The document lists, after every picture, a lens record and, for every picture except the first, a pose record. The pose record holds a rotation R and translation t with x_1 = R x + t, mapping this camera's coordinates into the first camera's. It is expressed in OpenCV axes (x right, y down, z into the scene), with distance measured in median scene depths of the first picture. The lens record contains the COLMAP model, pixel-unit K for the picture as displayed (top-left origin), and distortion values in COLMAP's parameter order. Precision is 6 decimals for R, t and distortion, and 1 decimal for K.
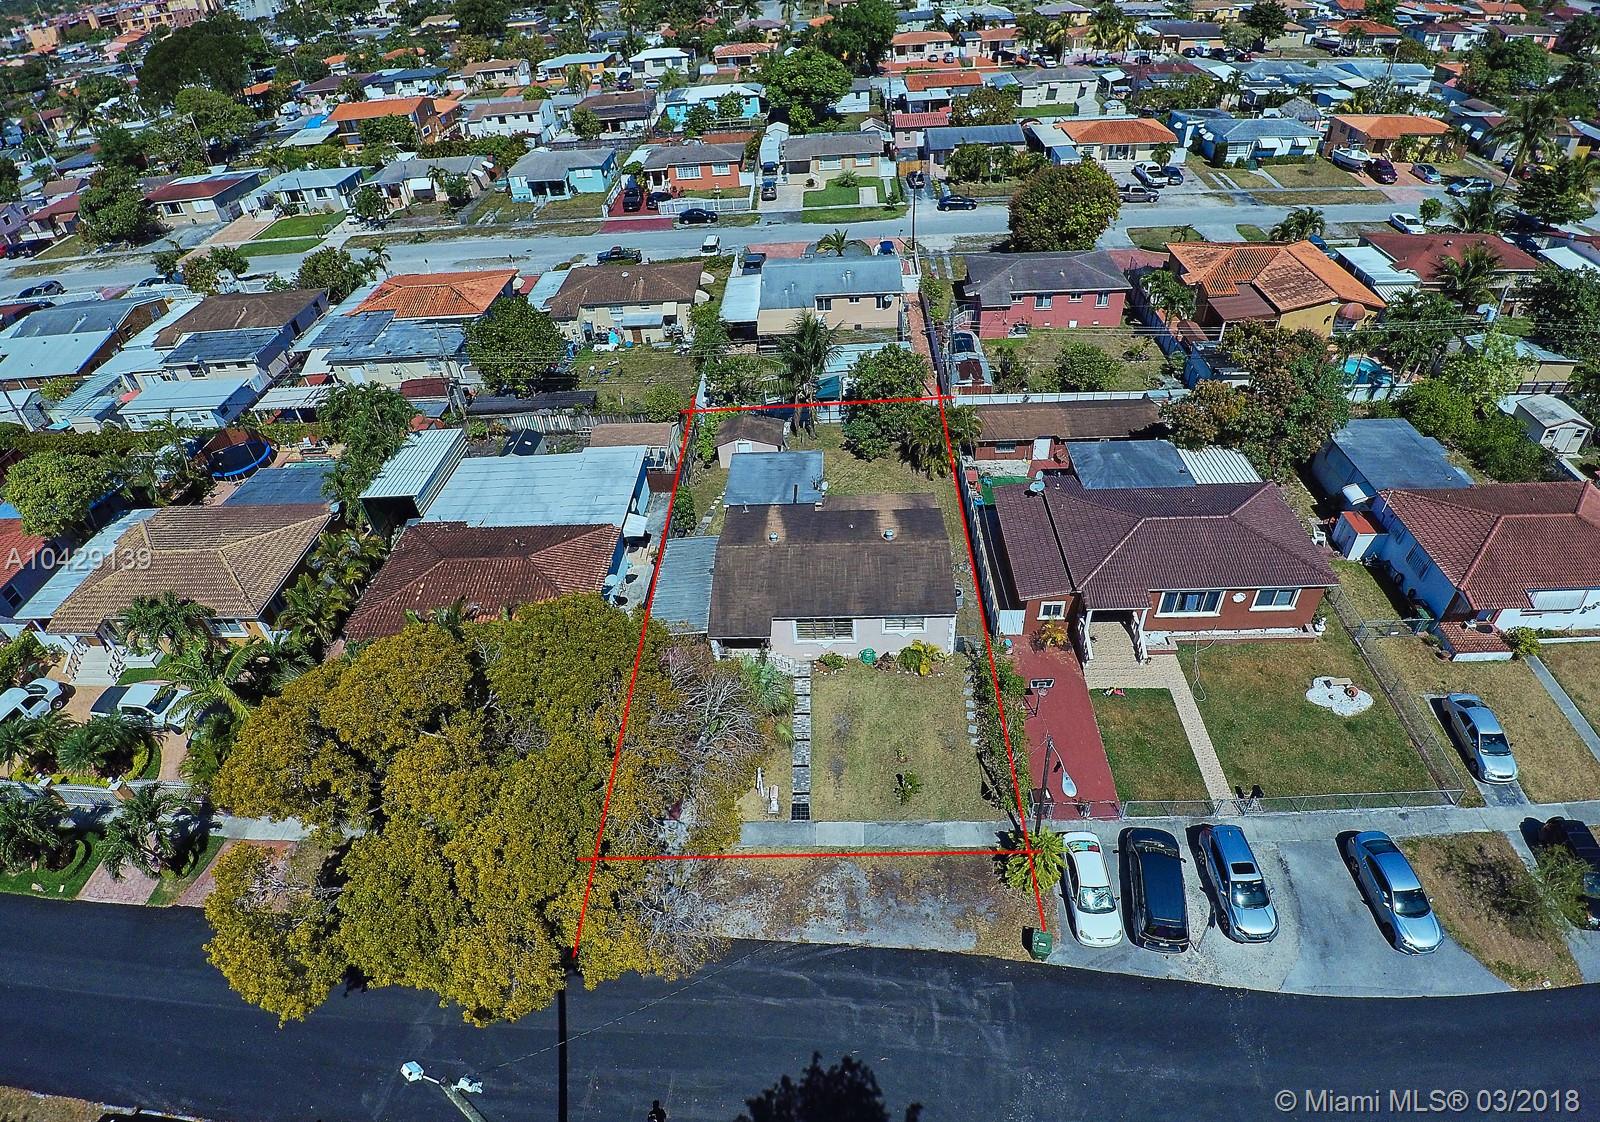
lens RADIAL K [[835.6, 0, 799.4], [0, 835.6, 511.3], [0, 0, 1]] dist [-0.036866, -0.021003]
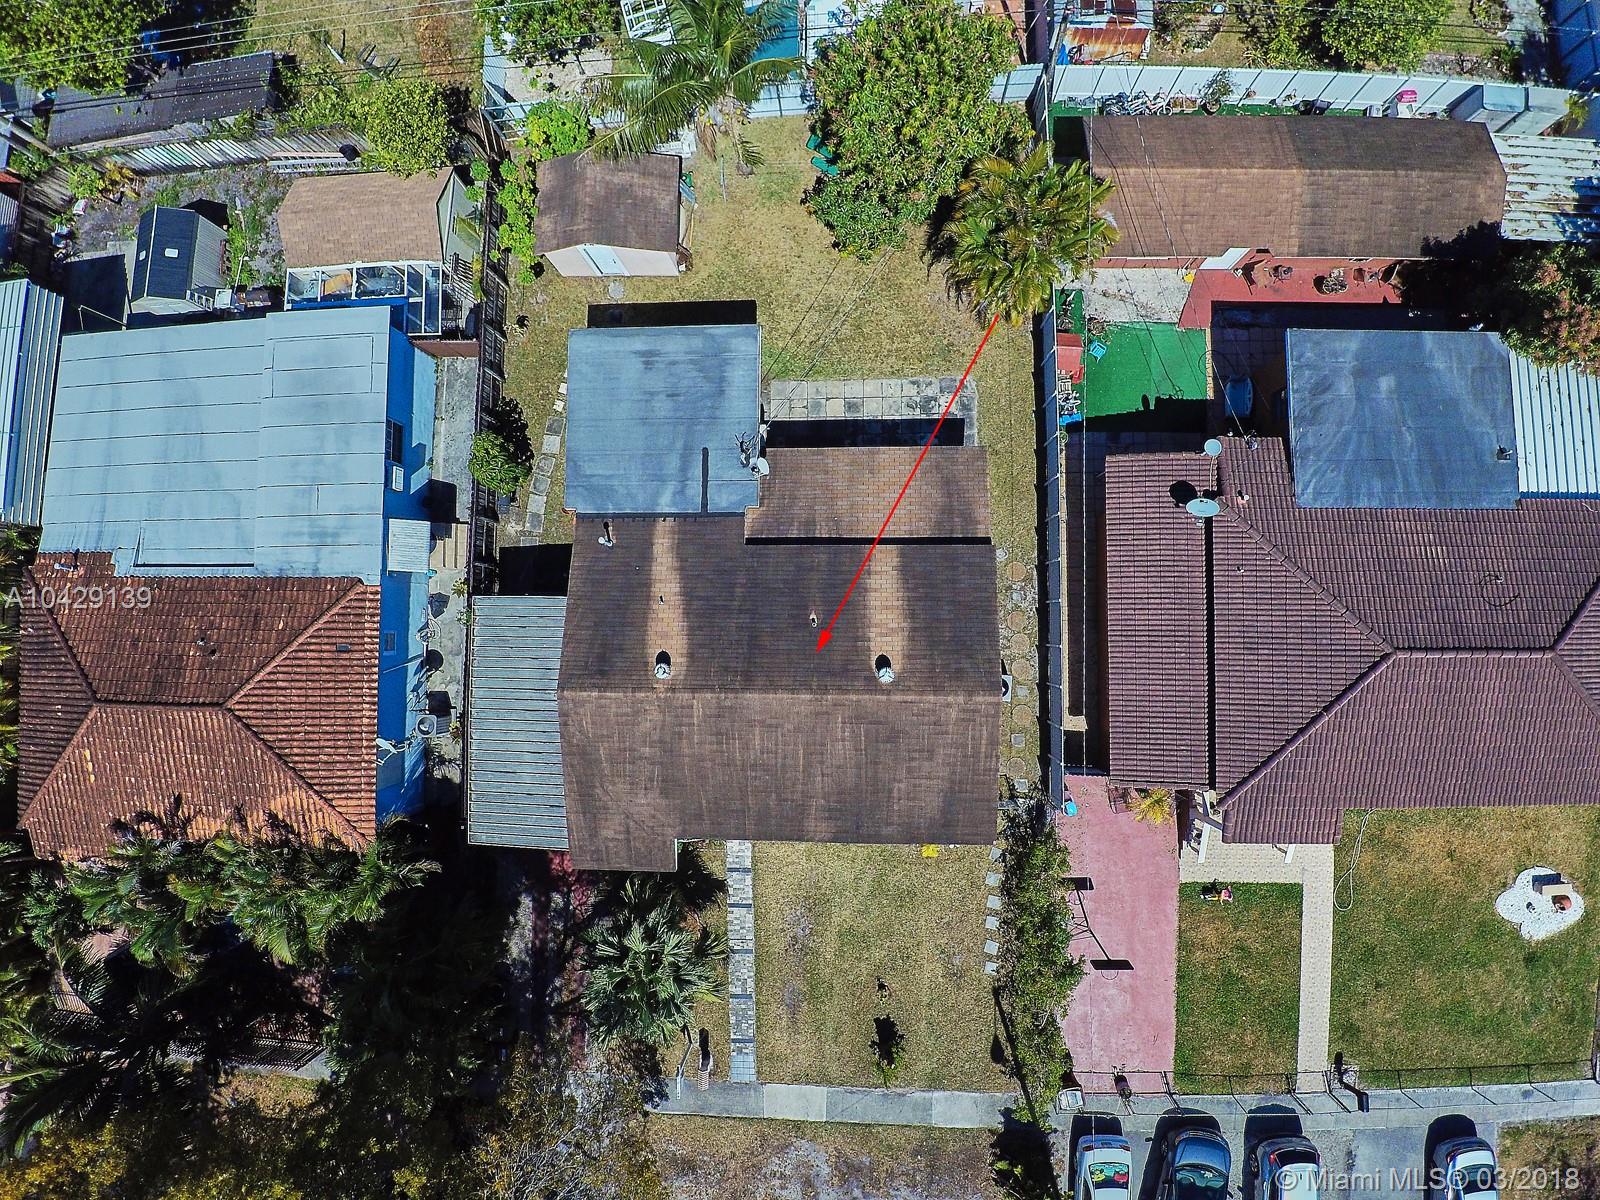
lens RADIAL K [[808.0, 0, 800.0], [0, 808.0, 600.0], [0, 0, 1]] dist [-0.034396, -0.022696]
pose [[0.999442, -0.030385, -0.013895, 0.068324], [0.030268, 0.647285, 0.761647, -0.411406], [-0.014149, -0.761642, 0.647844, 0.775356]]
